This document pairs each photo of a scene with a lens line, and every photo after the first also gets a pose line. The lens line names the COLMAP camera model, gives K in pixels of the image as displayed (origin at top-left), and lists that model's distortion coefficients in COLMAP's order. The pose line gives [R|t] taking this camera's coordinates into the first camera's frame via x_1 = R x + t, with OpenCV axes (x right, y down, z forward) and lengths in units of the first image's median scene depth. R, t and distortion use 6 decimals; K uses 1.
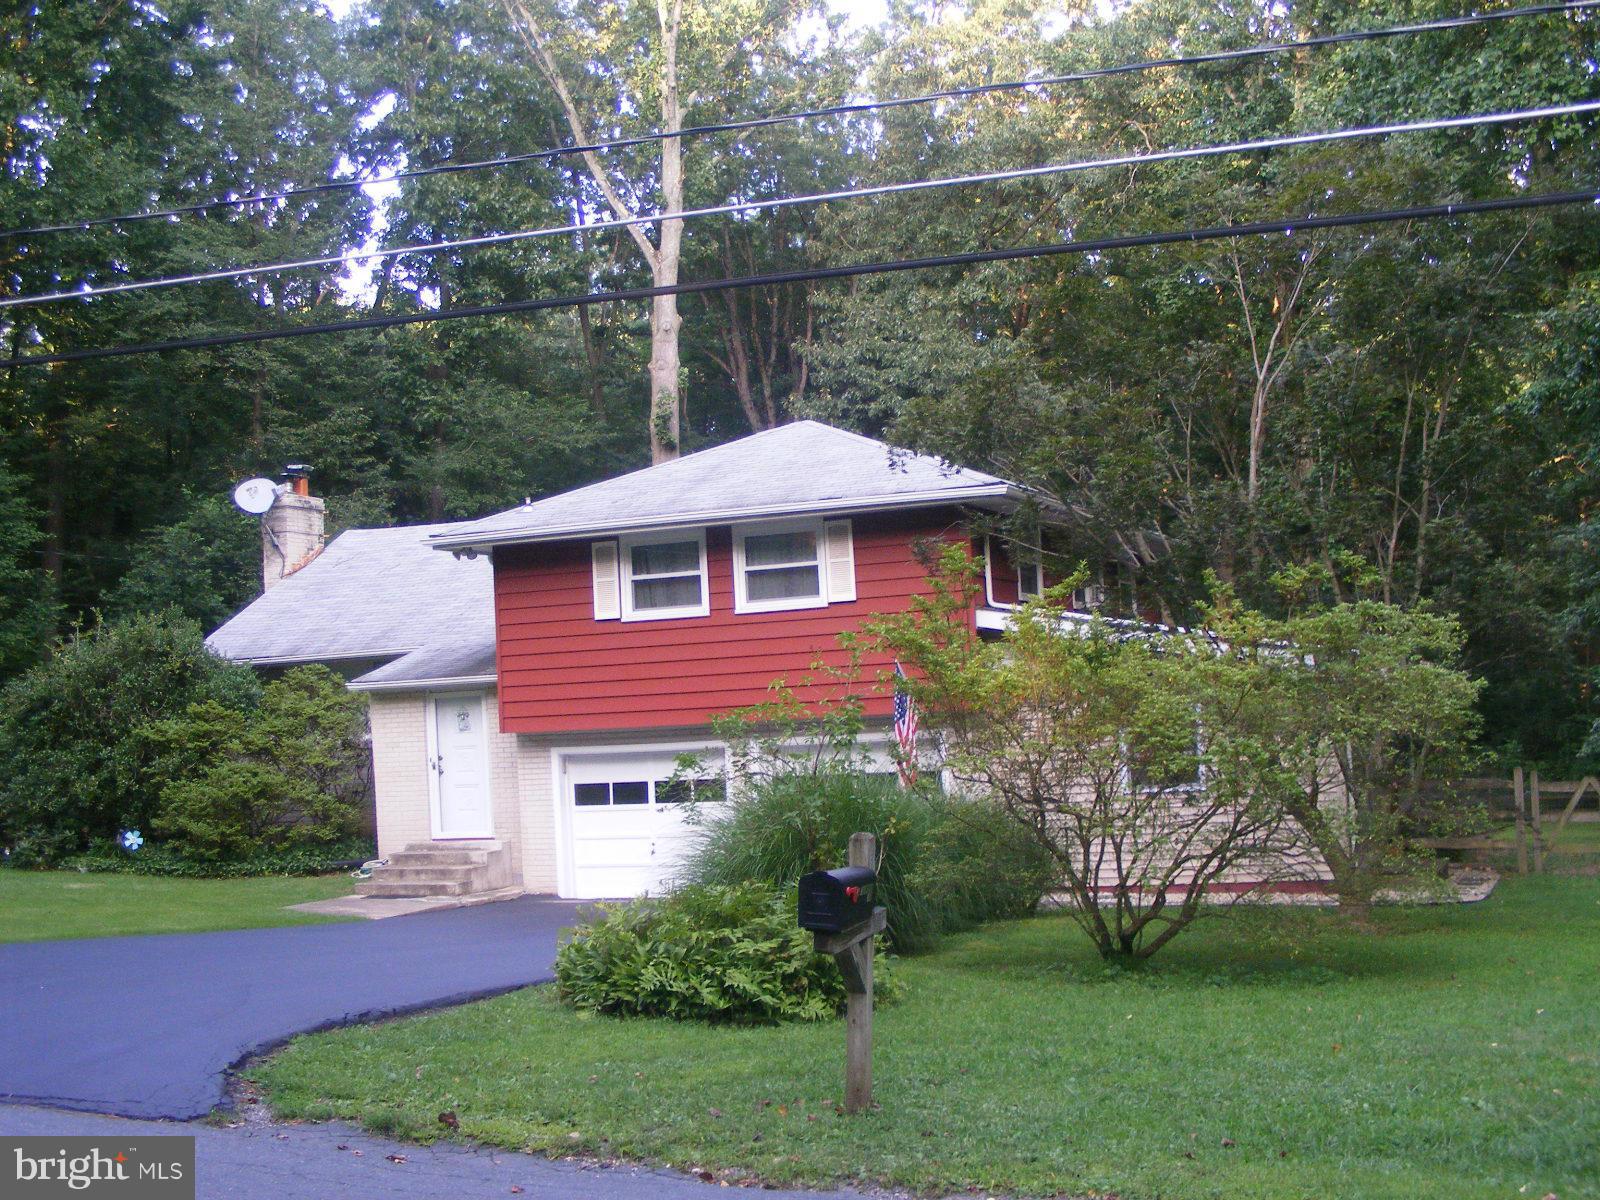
lens RADIAL K [[1993.0, 0, 800.0], [0, 1993.0, 600.0], [0, 0, 1]] dist [-0.179778, 0.043924]
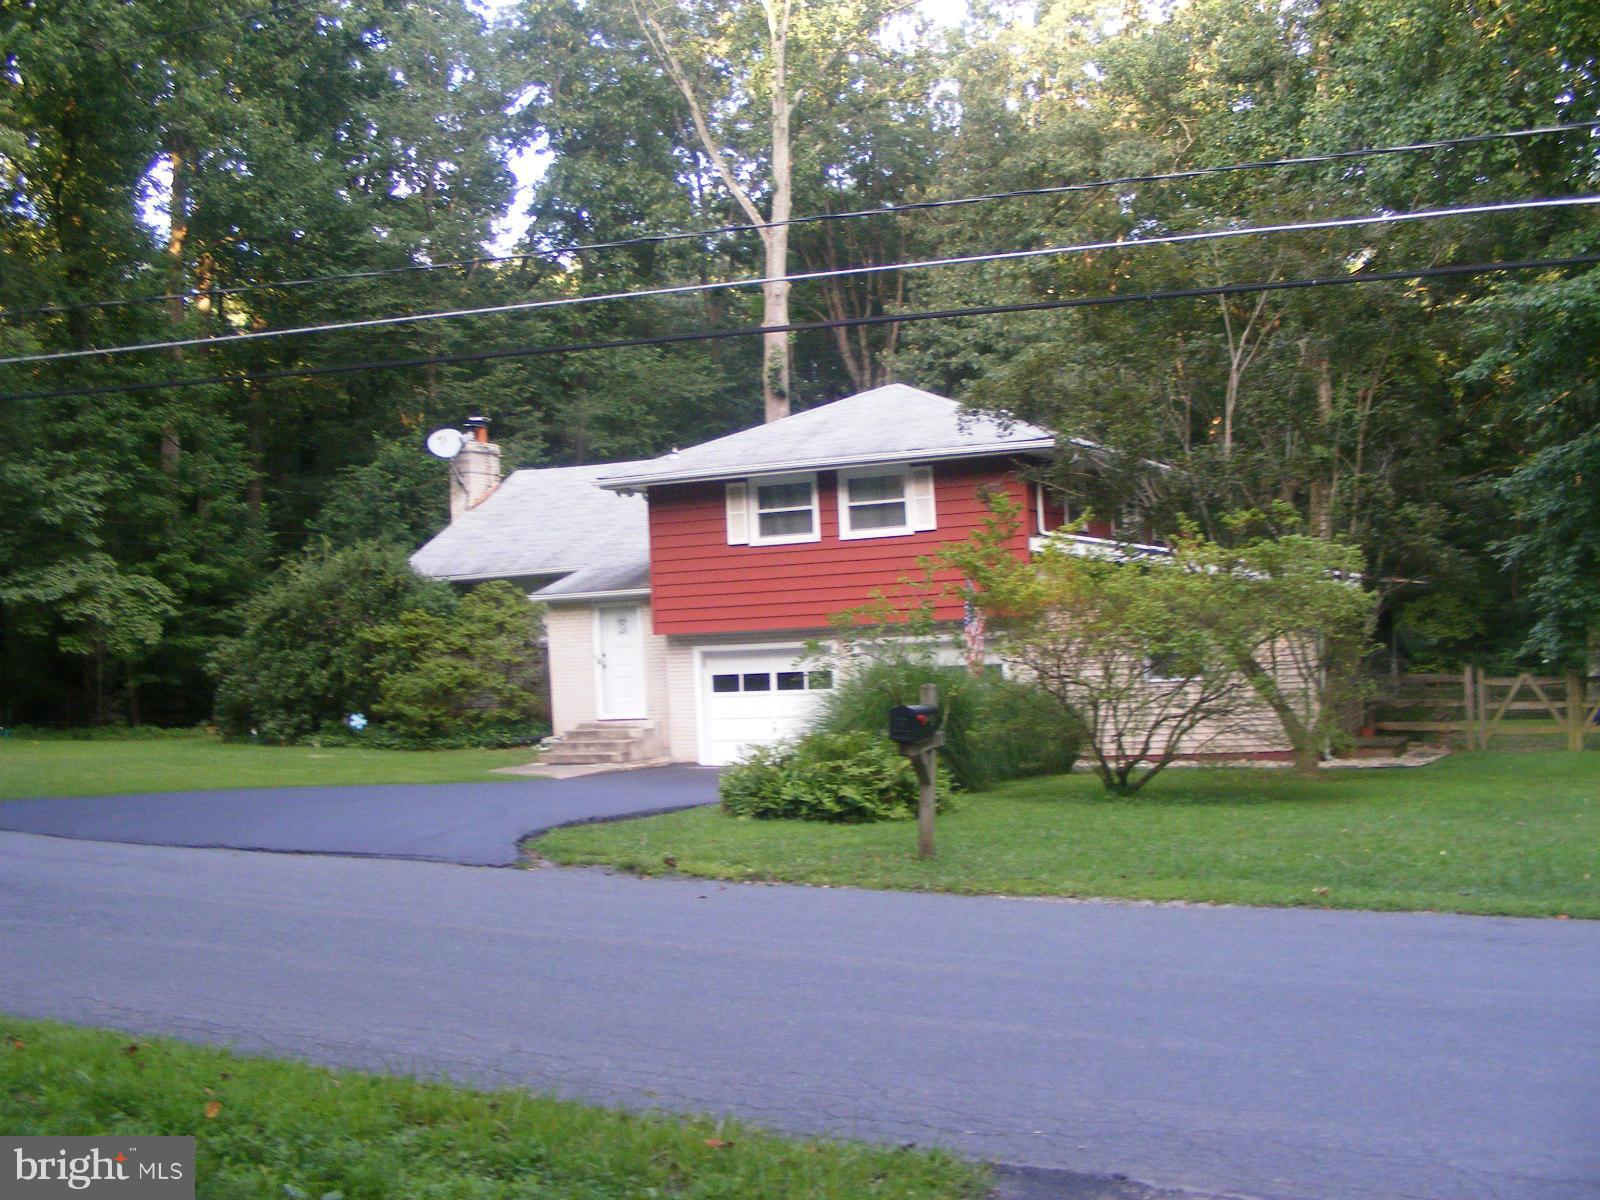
lens RADIAL K [[1835.4, 0, 800.0], [0, 1835.4, 600.0], [0, 0, 1]] dist [-0.211461, 0.045444]
pose [[0.998735, 0.001173, -0.050278, 0.000576], [0.000959, 0.999102, 0.042360, -0.003952], [0.050283, -0.042355, 0.997837, -0.149162]]
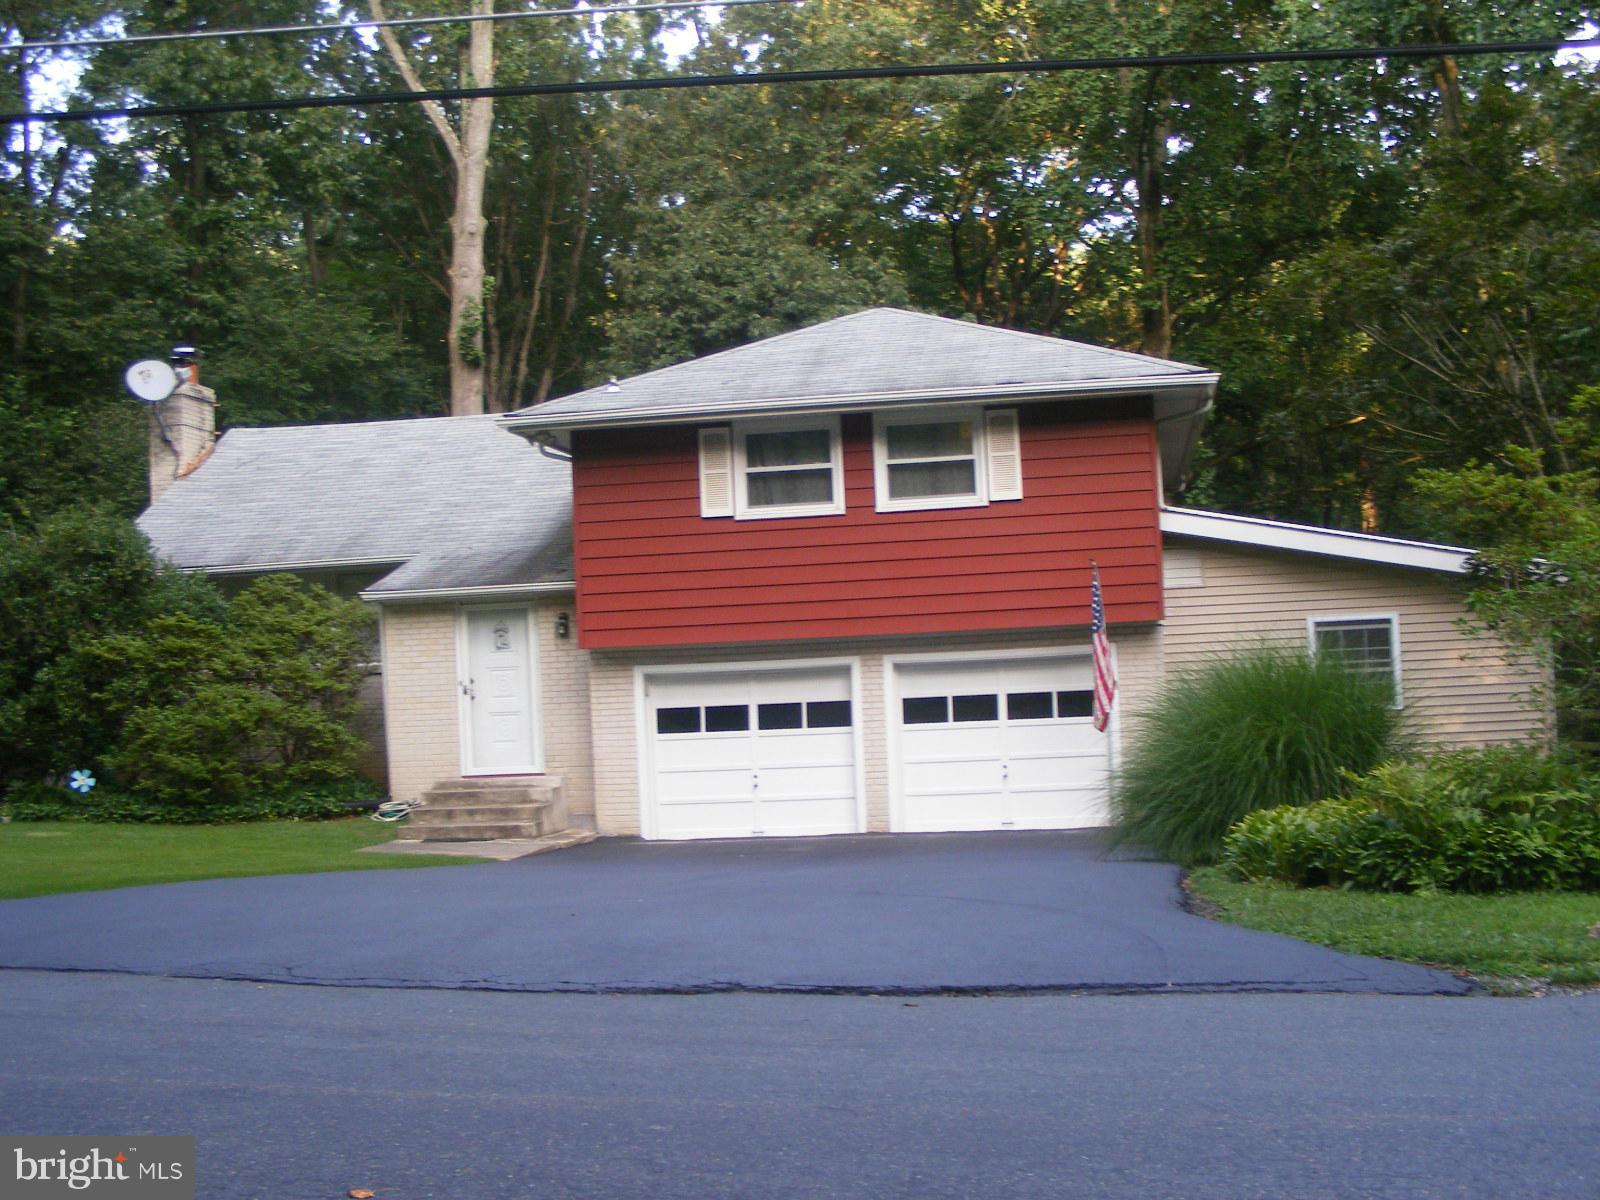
lens RADIAL K [[2130.0, 0, 800.0], [0, 2130.0, 600.0], [0, 0, 1]] dist [-0.170701, 0.052500]
pose [[0.975051, 0.016280, 0.221381, -0.247844], [-0.018508, 0.999797, 0.007994, 0.035122], [-0.221206, -0.011892, 0.975155, 0.077837]]
